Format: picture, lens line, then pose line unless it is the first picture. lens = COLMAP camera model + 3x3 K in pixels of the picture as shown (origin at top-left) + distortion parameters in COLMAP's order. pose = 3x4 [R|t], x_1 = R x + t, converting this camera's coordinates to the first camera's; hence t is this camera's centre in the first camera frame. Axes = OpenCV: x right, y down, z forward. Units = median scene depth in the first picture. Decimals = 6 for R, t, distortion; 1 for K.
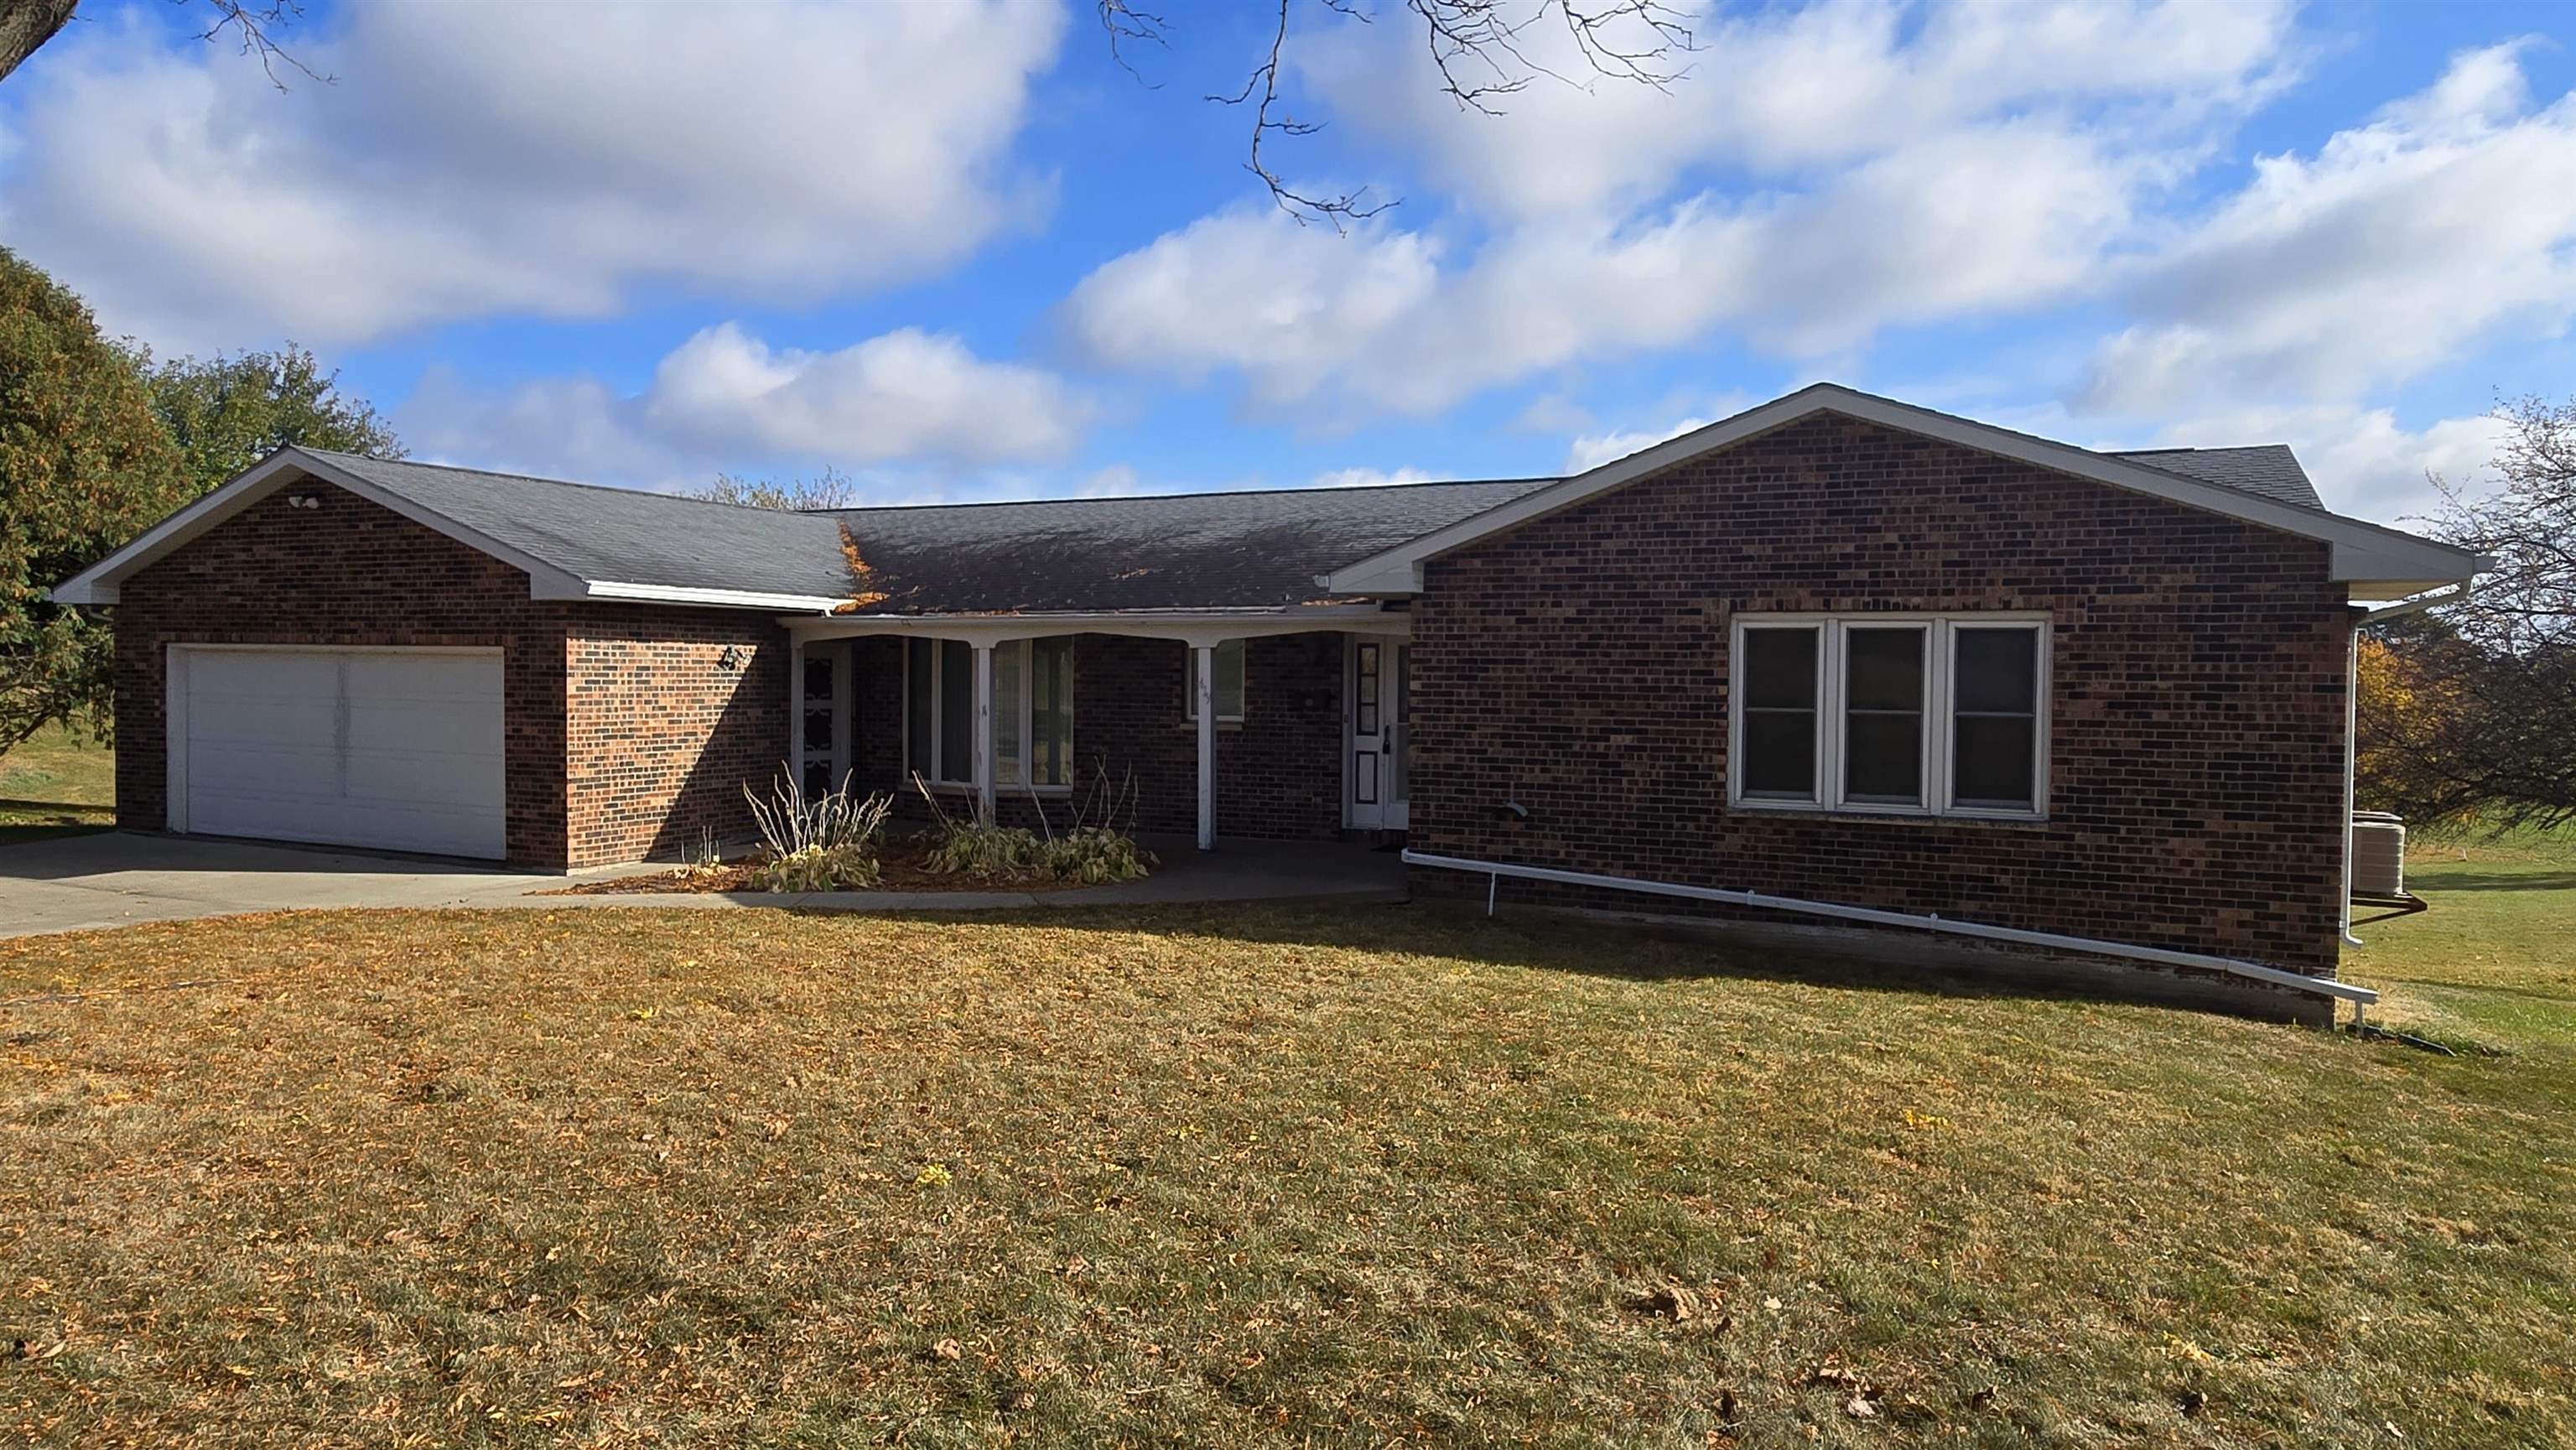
lens RADIAL K [[1696.5, 0, 1274.5], [0, 1696.5, 716.3], [0, 0, 1]] dist [0.017729, -0.000427]
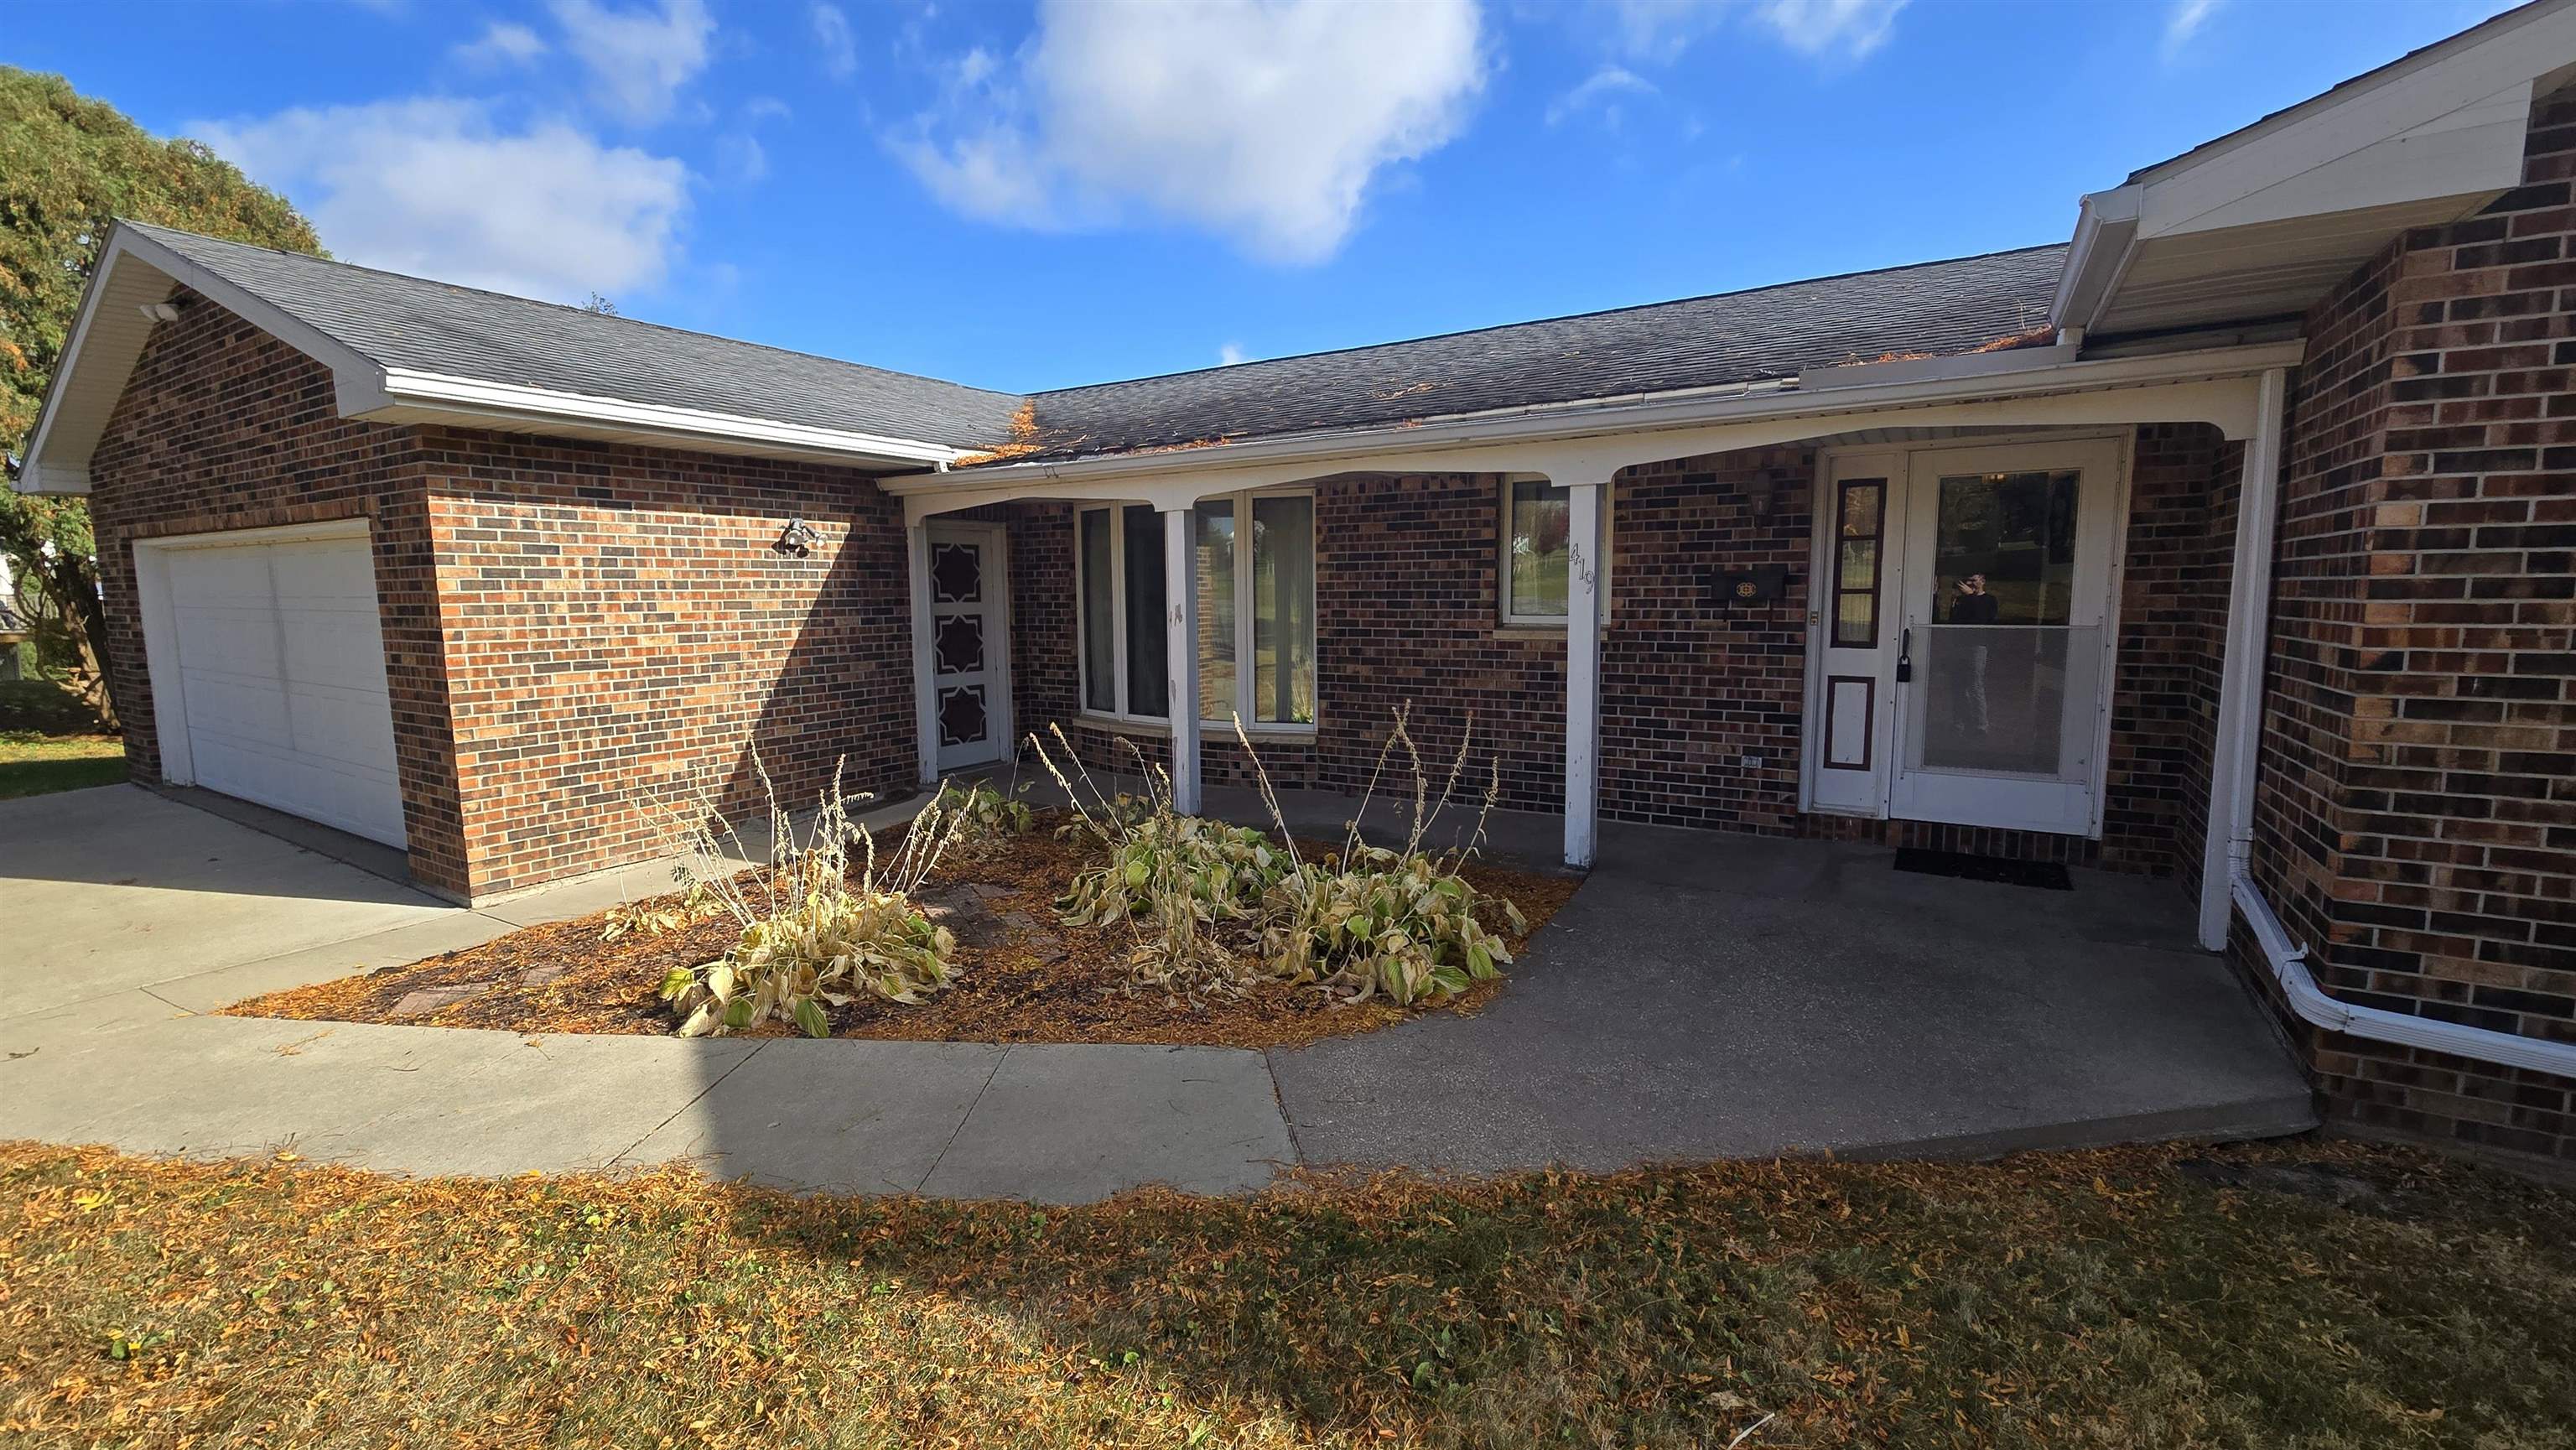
lens RADIAL K [[1045.9, 0, 1277.5], [0, 1045.9, 717.0], [0, 0, 1]] dist [0.003253, 0.000493]
pose [[0.993811, -0.004068, -0.111007, -0.097372], [0.014705, 0.995352, 0.095173, -0.001717], [0.110104, -0.096217, 0.989252, 0.654617]]
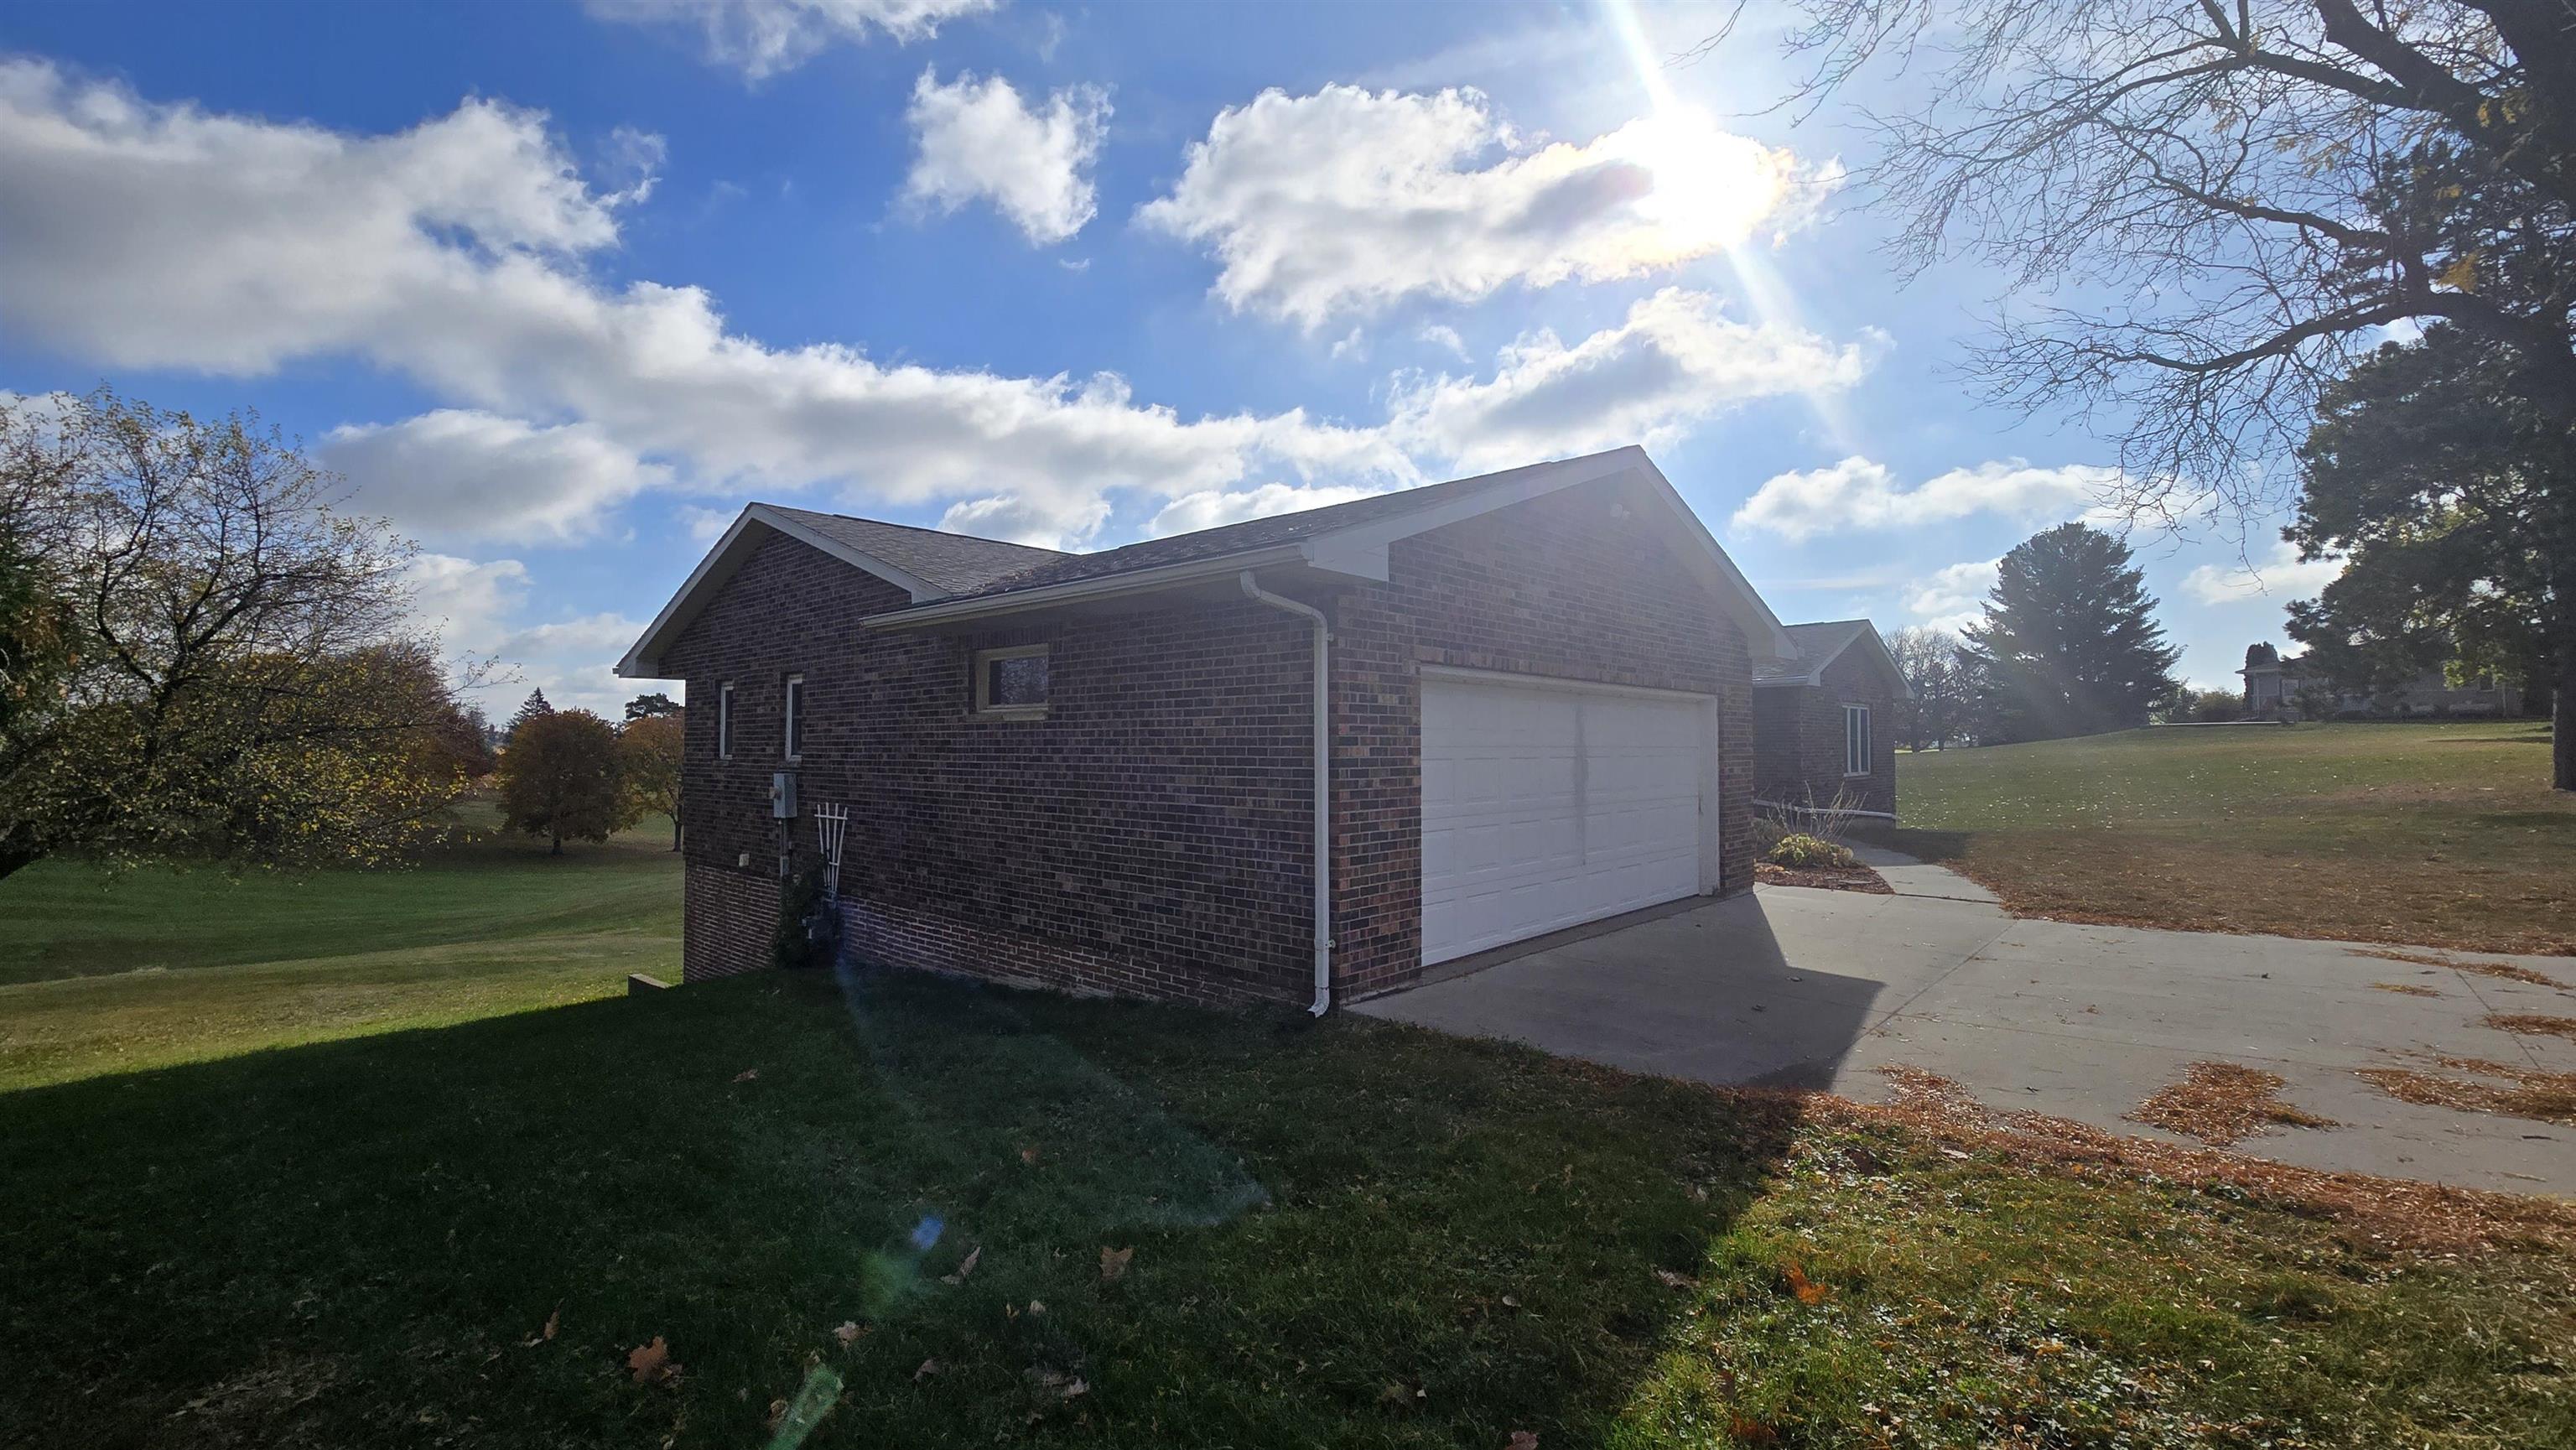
lens RADIAL K [[1045.9, 0, 1297.1], [0, 1045.9, 735.0], [0, 0, 1]] dist [0.003253, 0.000493]
pose [[0.237114, -0.008927, 0.971441, -1.144373], [0.013587, 0.999890, 0.005872, -0.022497], [-0.971387, 0.011807, 0.237210, 1.074254]]
